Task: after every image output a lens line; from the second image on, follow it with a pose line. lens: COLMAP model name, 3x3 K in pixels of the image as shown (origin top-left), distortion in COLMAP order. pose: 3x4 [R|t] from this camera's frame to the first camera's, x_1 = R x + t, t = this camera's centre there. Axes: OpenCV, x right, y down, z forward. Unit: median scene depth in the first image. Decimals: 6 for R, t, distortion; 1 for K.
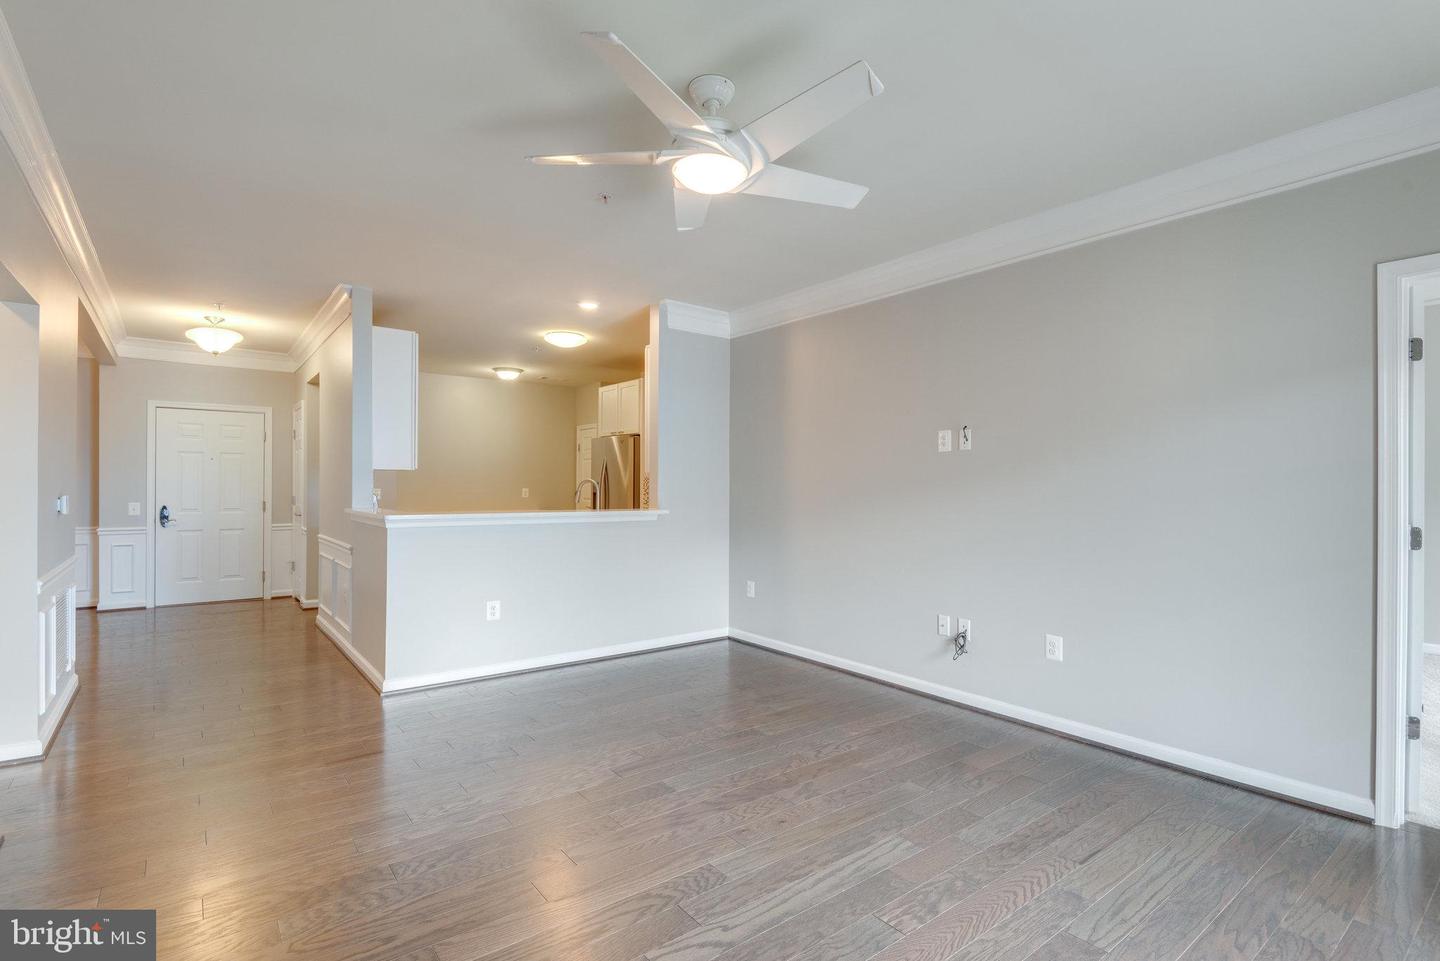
lens RADIAL K [[685.3, 0, 721.2], [0, 685.3, 485.7], [0, 0, 1]] dist [0.021281, -0.015064]
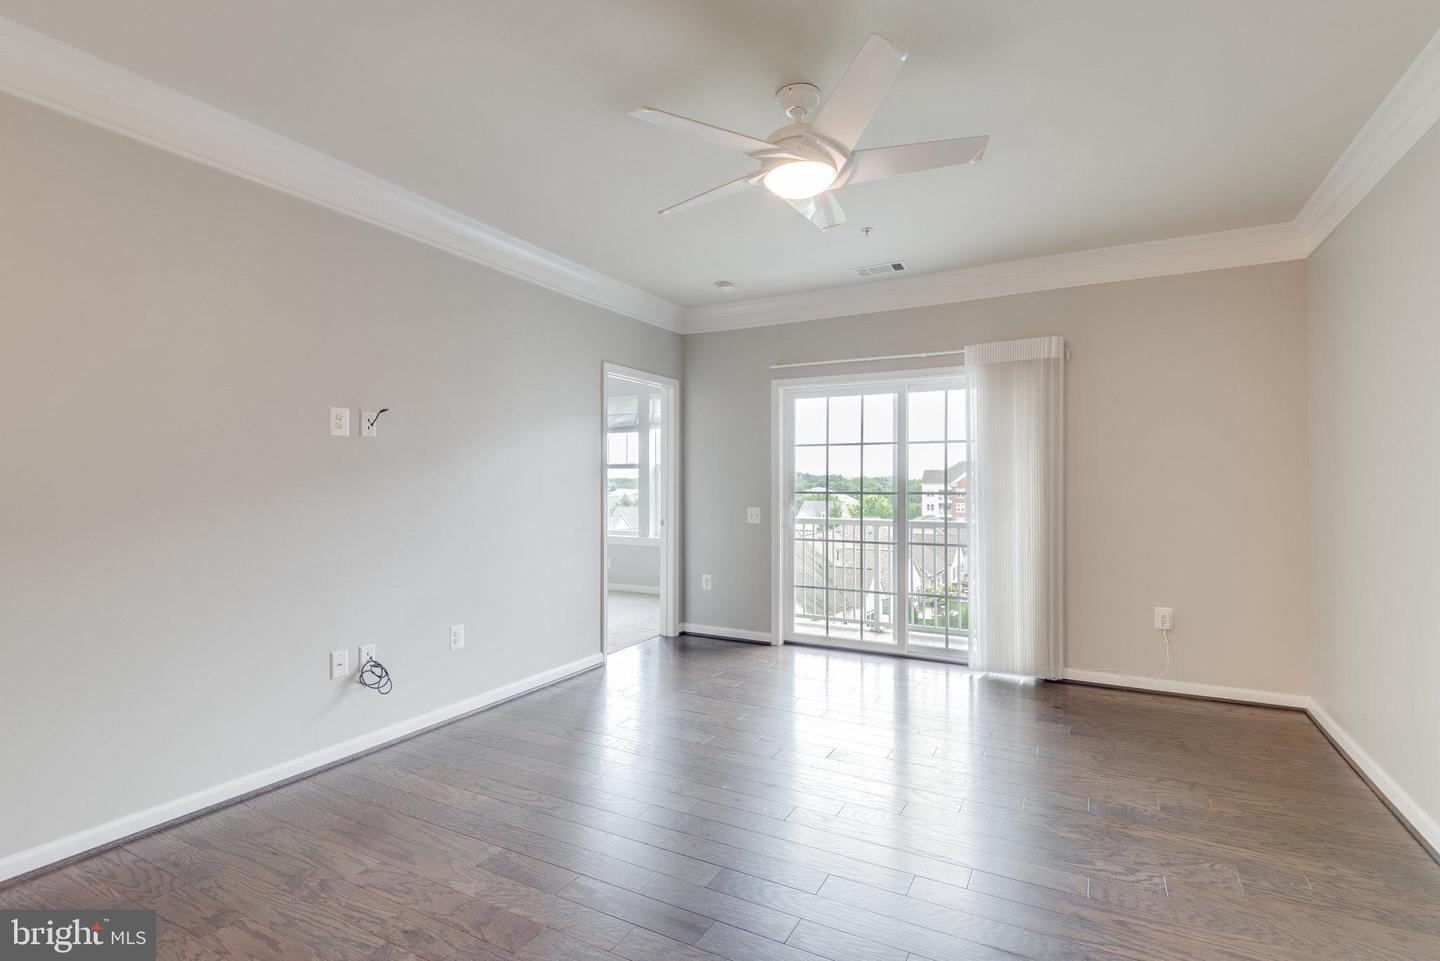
lens RADIAL K [[685.3, 0, 729.0], [0, 685.3, 491.4], [0, 0, 1]] dist [0.021281, -0.015064]
pose [[-0.414206, -0.017872, 0.910008, -0.552793], [-0.009084, 0.999839, 0.015501, -0.003938], [-0.910138, -0.001846, -0.414301, 0.929318]]
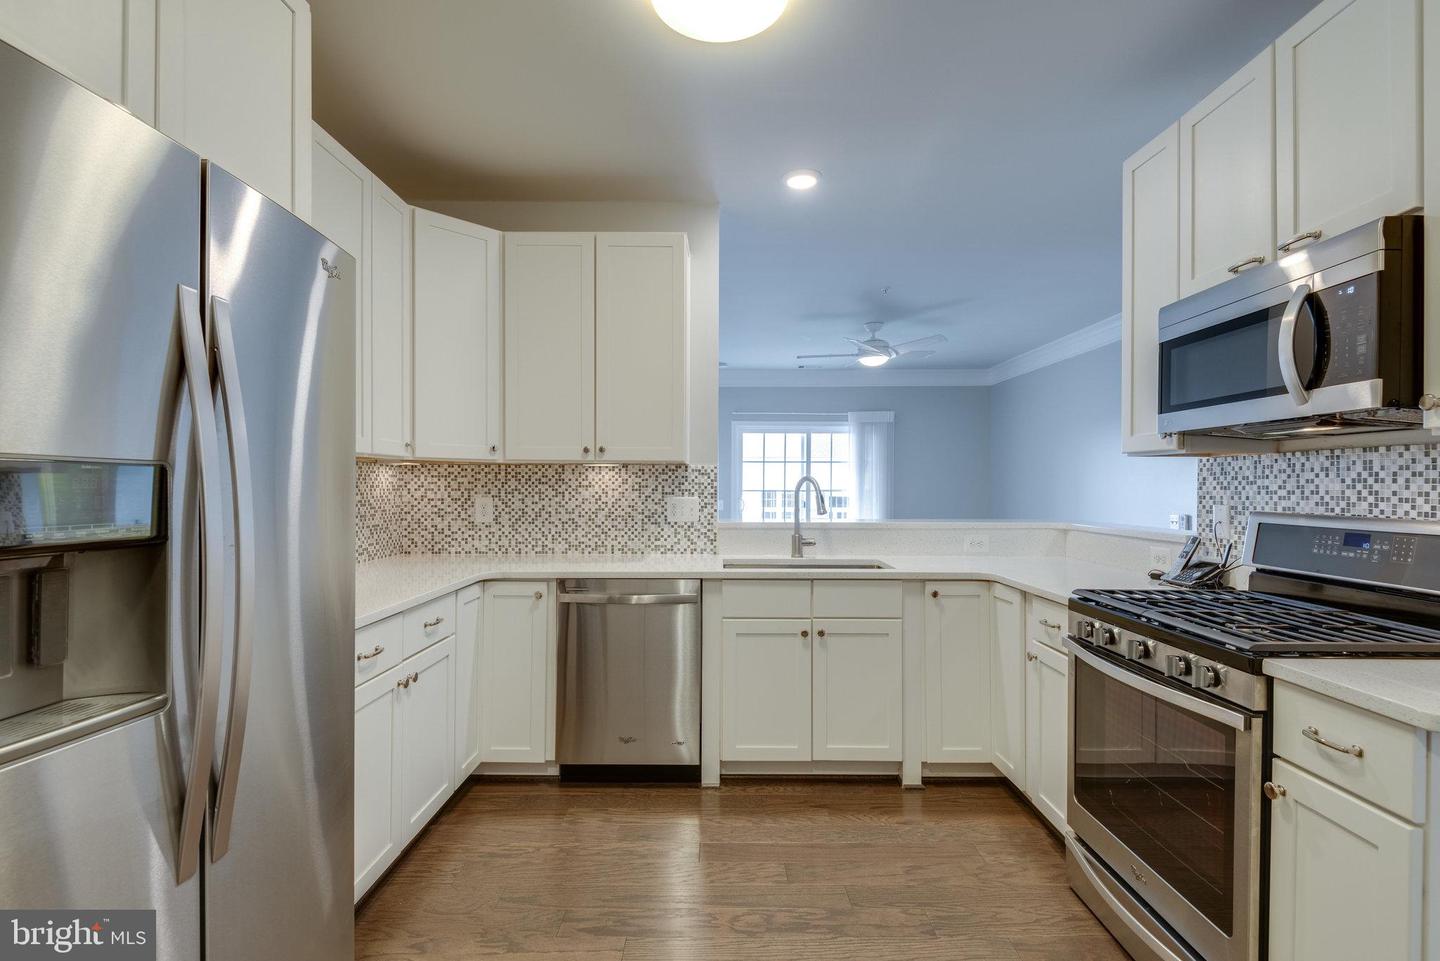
lens RADIAL K [[685.3, 0, 741.6], [0, 685.3, 484.4], [0, 0, 1]] dist [0.021281, -0.015064]
pose [[-0.801253, -0.010642, 0.598231, -0.665670], [-0.013230, 0.999912, 0.000067, -0.004601], [-0.598180, -0.007861, -0.801323, 1.948369]]
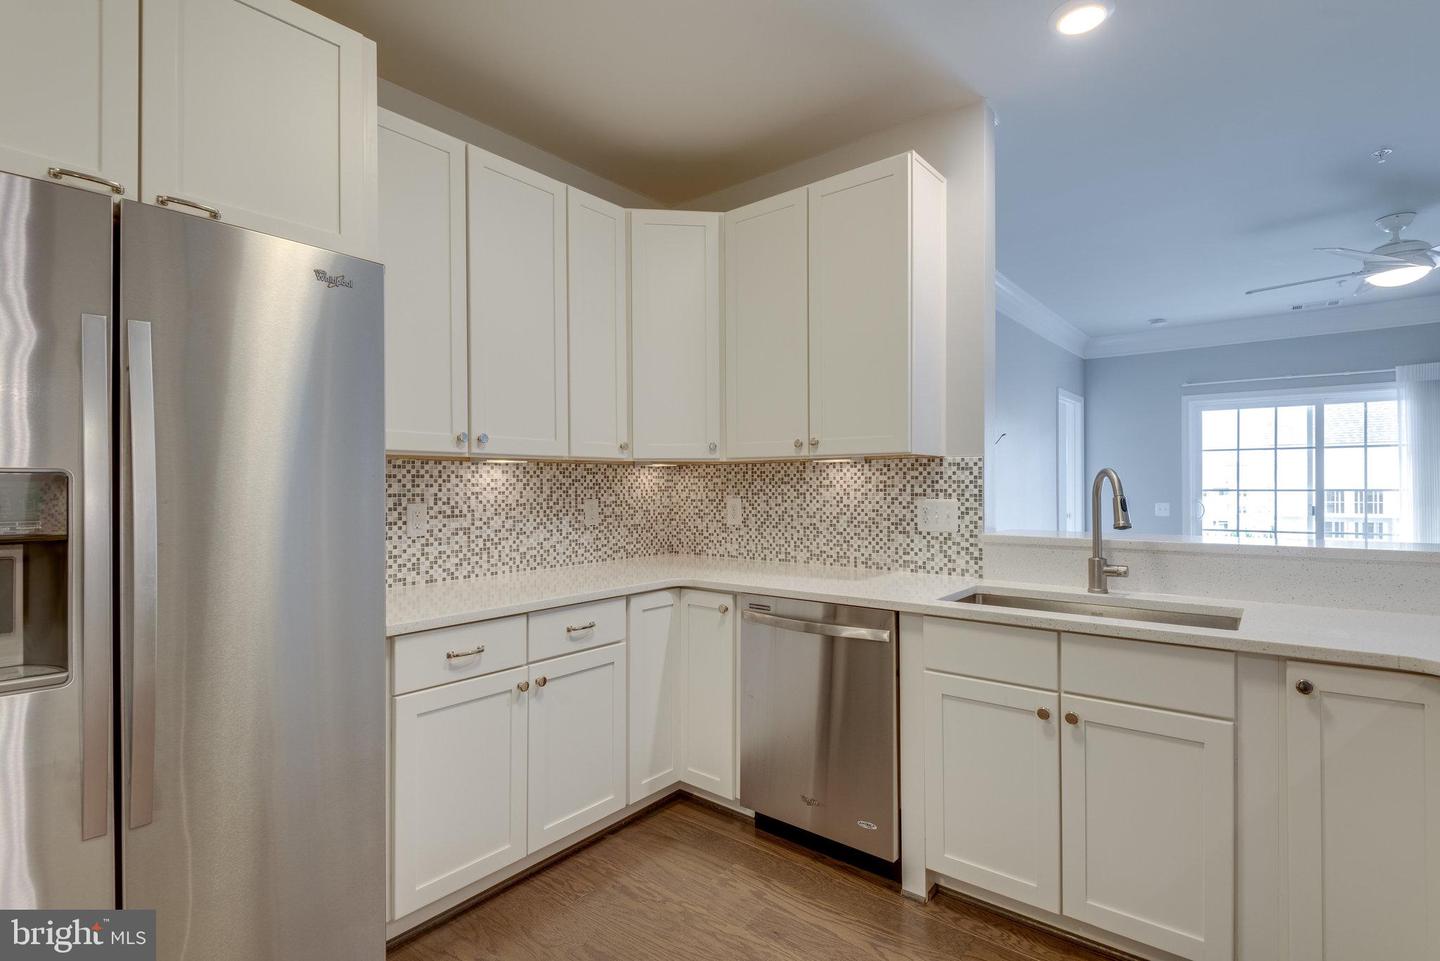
lens RADIAL K [[685.3, 0, 756.4], [0, 685.3, 487.7], [0, 0, 1]] dist [0.021281, -0.015064]
pose [[-0.238868, -0.013821, 0.970954, -0.691644], [-0.002075, 0.999904, 0.013723, -0.007919], [-0.971050, 0.001263, -0.238873, 1.628743]]
